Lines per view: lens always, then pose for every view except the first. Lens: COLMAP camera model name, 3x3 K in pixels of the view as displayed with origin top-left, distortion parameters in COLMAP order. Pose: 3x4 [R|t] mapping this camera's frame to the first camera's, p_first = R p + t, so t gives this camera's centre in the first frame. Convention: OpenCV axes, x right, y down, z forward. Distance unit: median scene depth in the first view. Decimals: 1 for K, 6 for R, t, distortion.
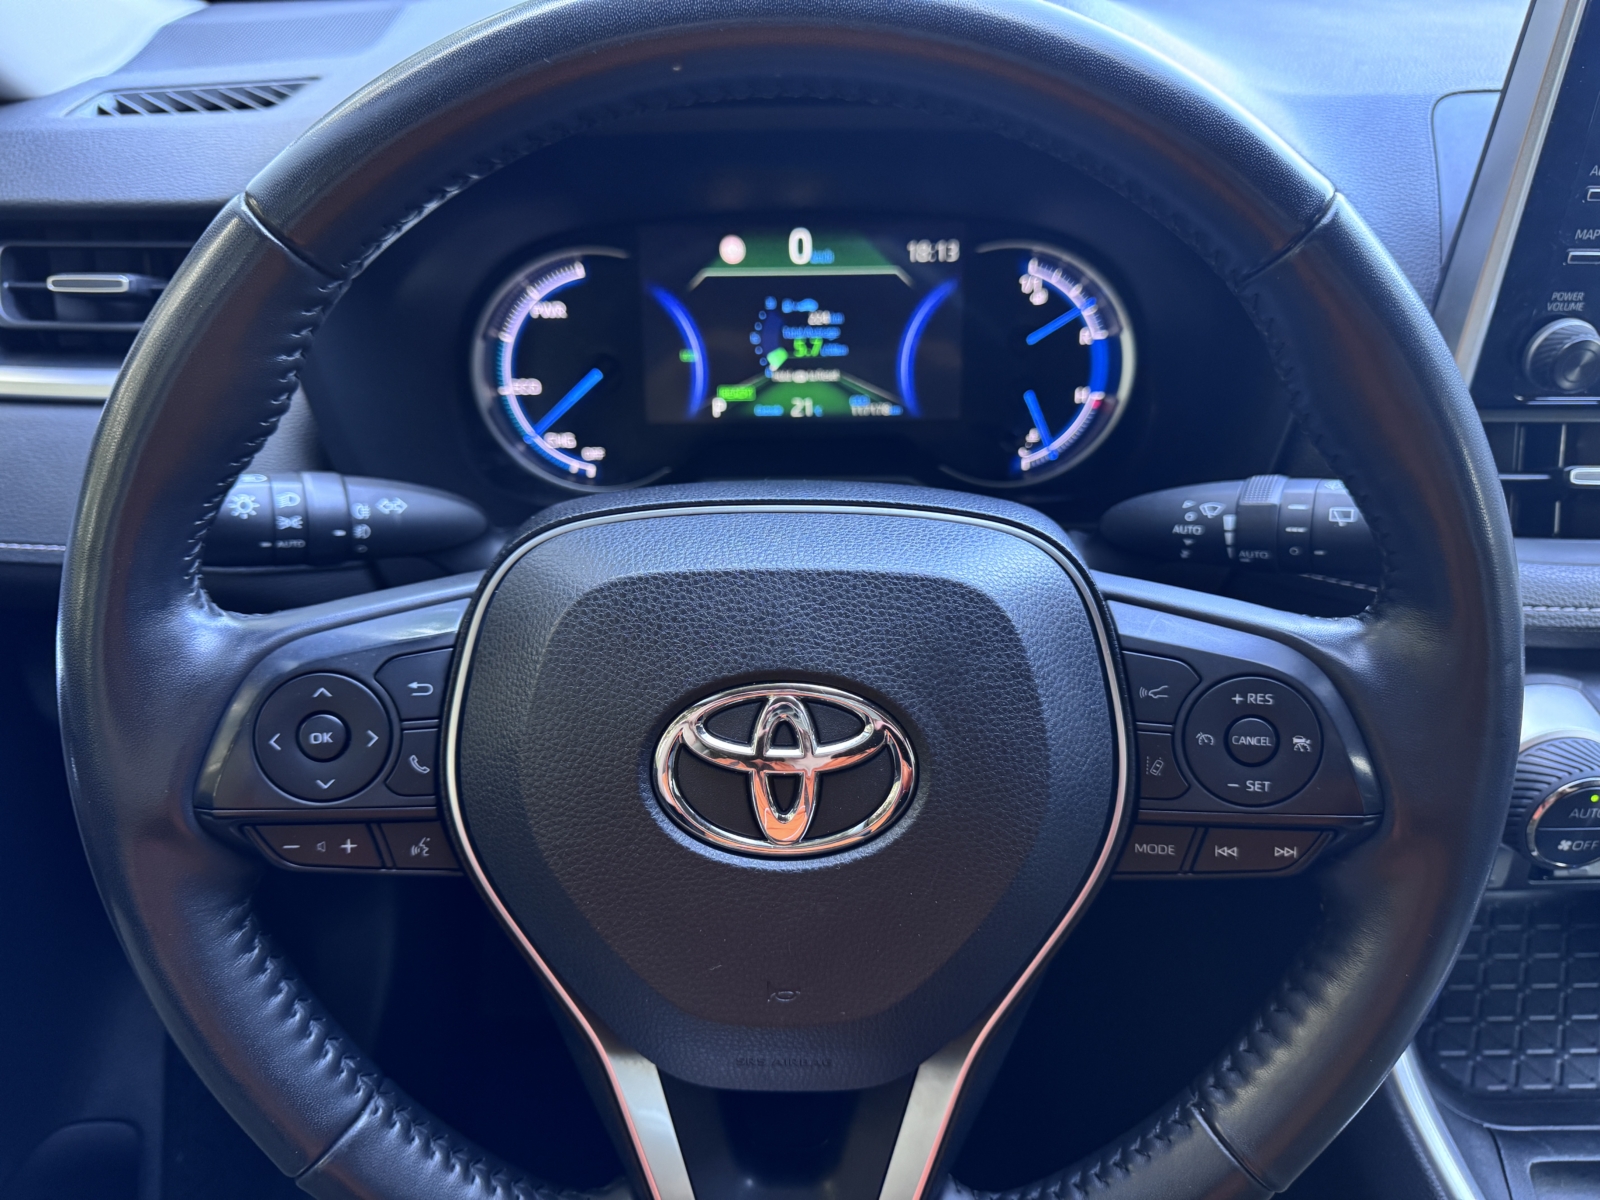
lens RADIAL K [[1095.7, 0, 796.2], [0, 1095.7, 626.5], [0, 0, 1]] dist [0.007646, 0.001808]
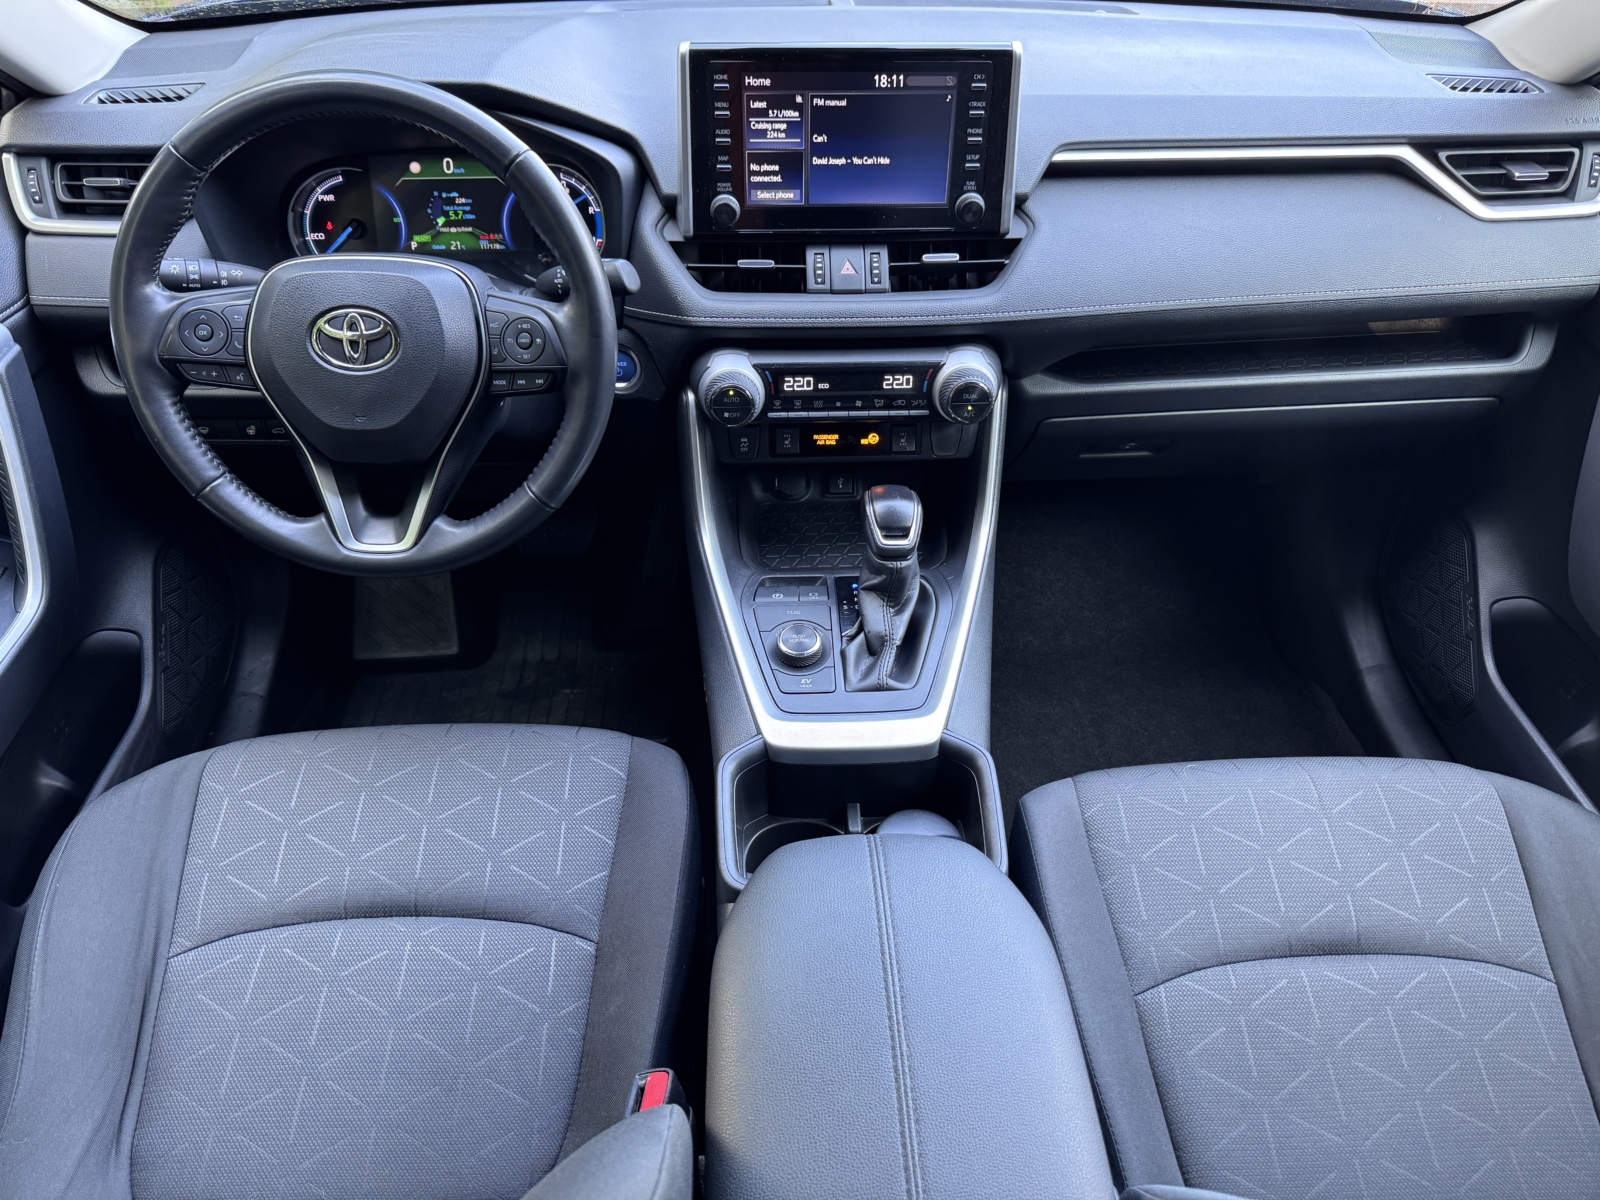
lens RADIAL K [[1095.7, 0, 813.1], [0, 1095.7, 609.1], [0, 0, 1]] dist [0.007646, 0.001808]
pose [[0.999204, -0.015501, 0.036765, 0.670190], [0.013486, 0.998426, 0.054435, 0.429195], [-0.037551, -0.053895, 0.997840, -1.265168]]
